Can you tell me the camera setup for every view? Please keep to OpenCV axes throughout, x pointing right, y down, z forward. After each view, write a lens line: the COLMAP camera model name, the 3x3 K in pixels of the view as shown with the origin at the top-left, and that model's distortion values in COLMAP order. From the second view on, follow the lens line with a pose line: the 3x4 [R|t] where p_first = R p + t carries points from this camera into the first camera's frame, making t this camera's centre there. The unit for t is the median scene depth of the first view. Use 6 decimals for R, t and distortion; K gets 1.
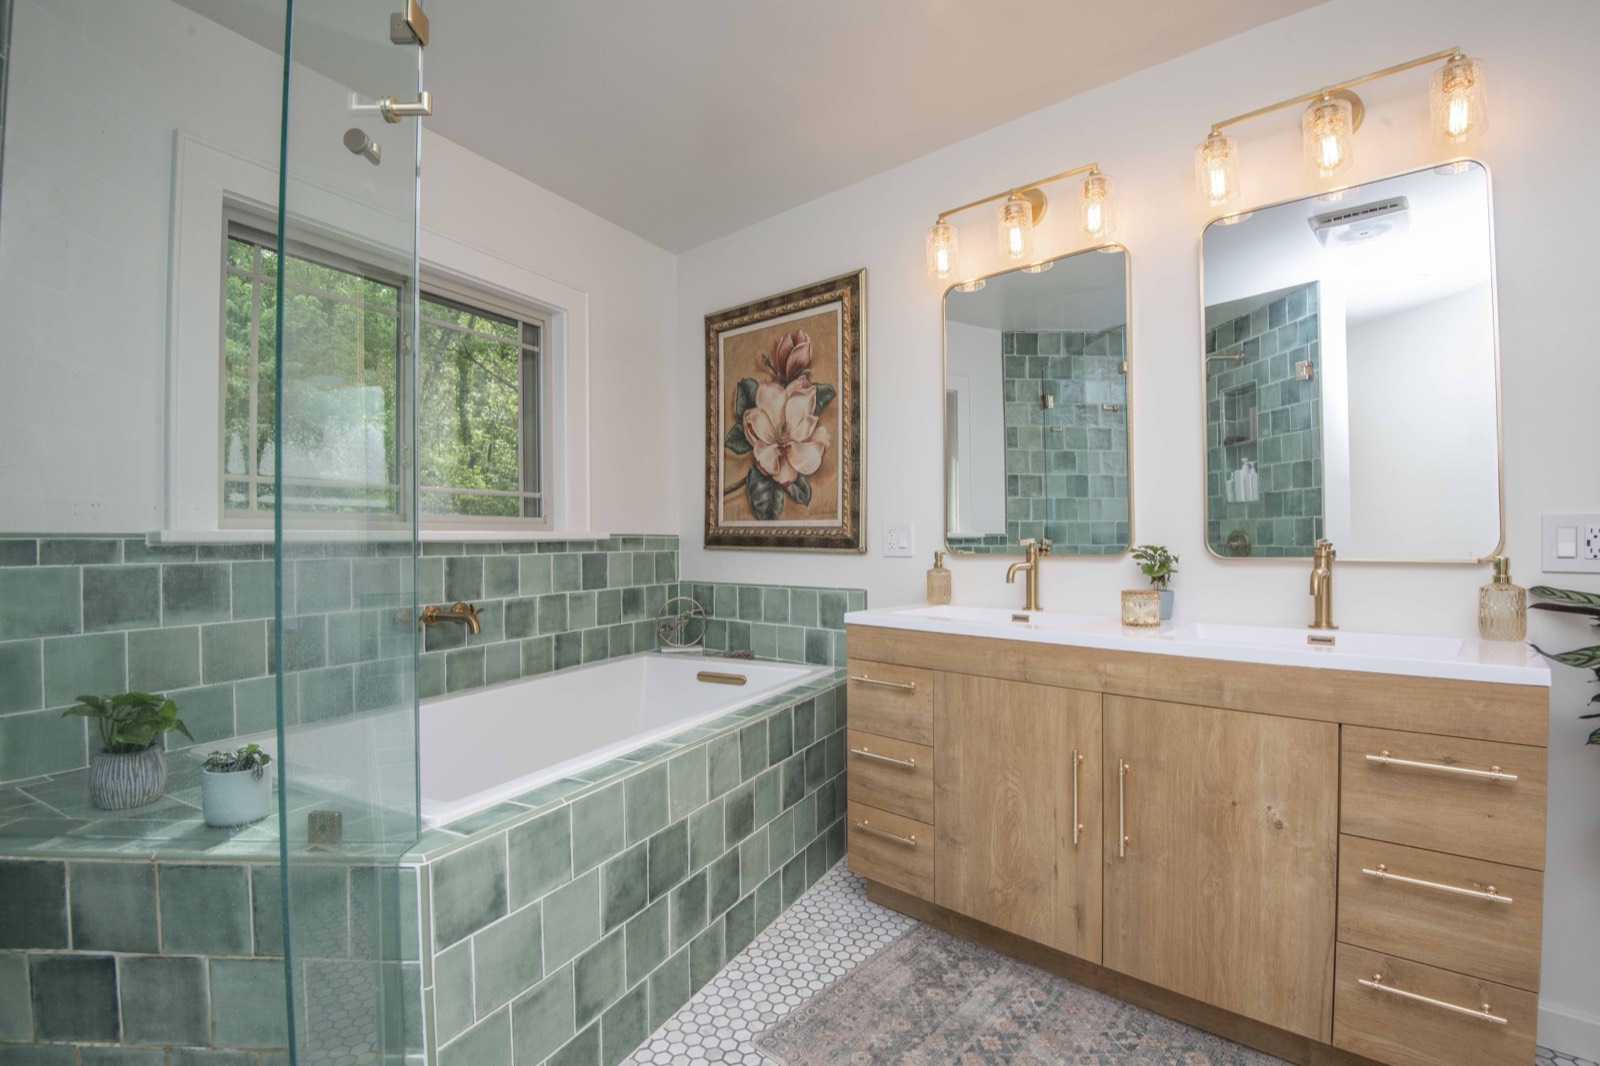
lens RADIAL K [[736.9, 0, 803.7], [0, 736.9, 531.3], [0, 0, 1]] dist [-0.002630, -0.030232]
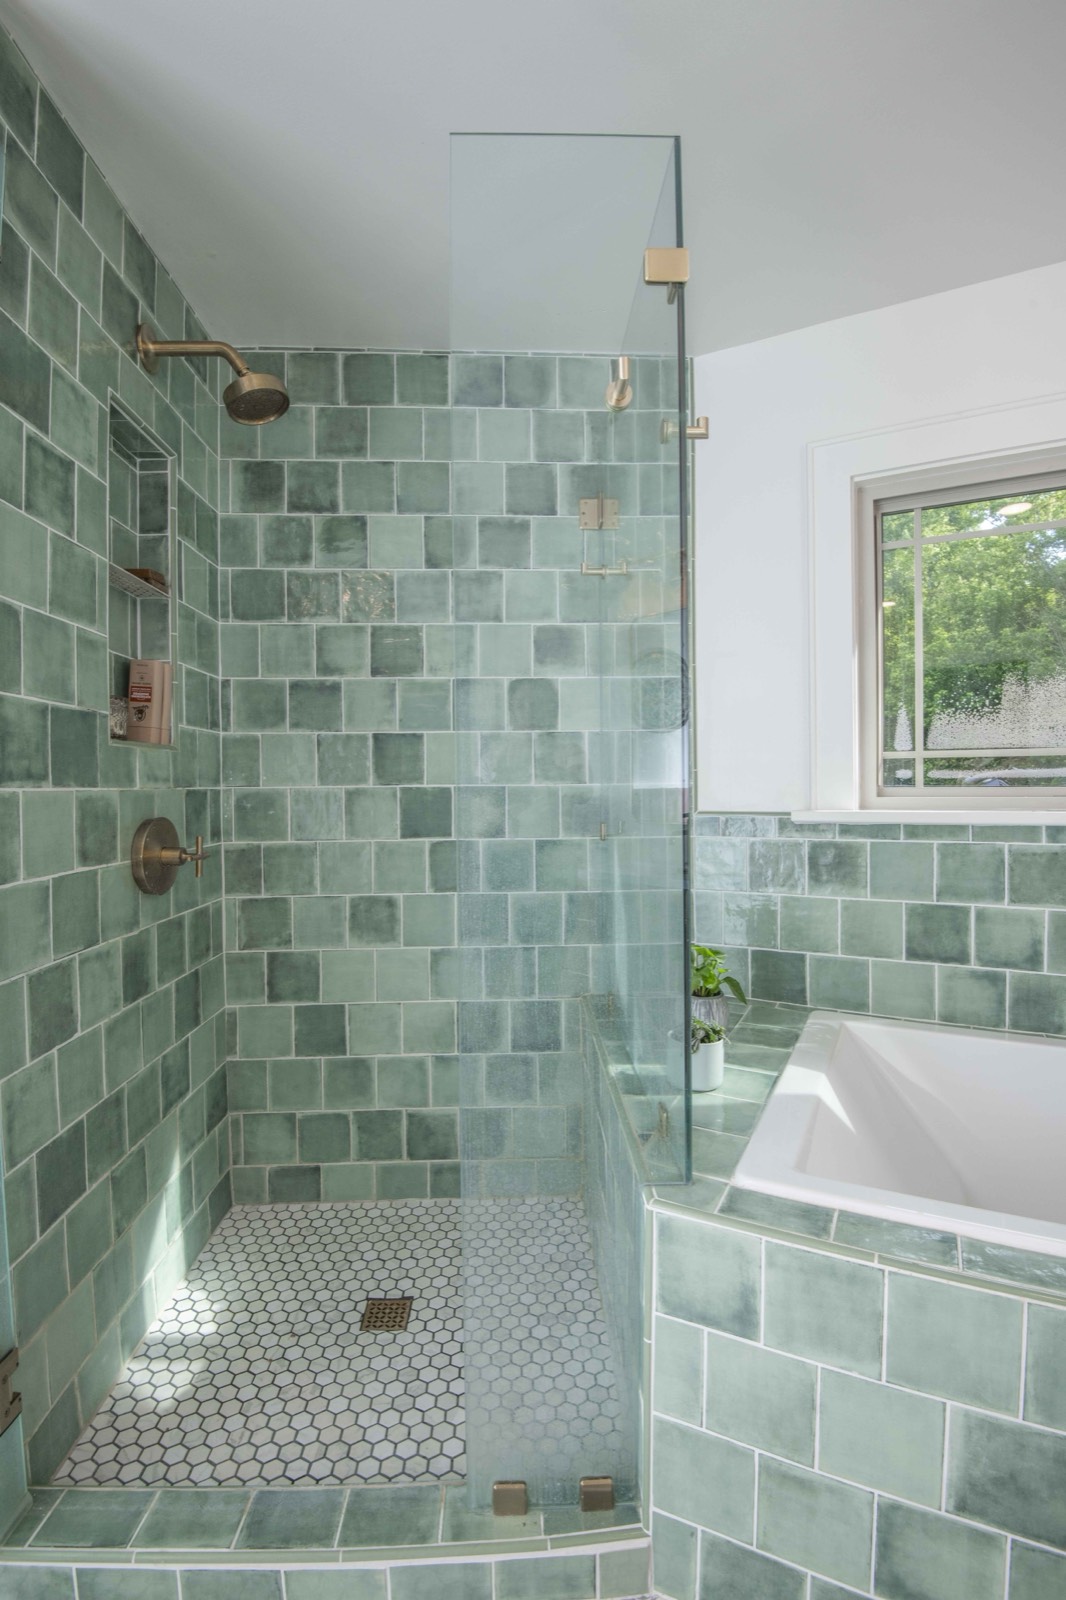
lens RADIAL K [[737.1, 0, 536.2], [0, 737.1, 793.3], [0, 0, 1]] dist [-0.003820, -0.021554]
pose [[-0.005933, 0.019526, -0.999792, 0.221332], [0.019039, 0.999630, 0.019409, -0.048157], [0.999801, -0.018920, -0.006302, 0.489142]]
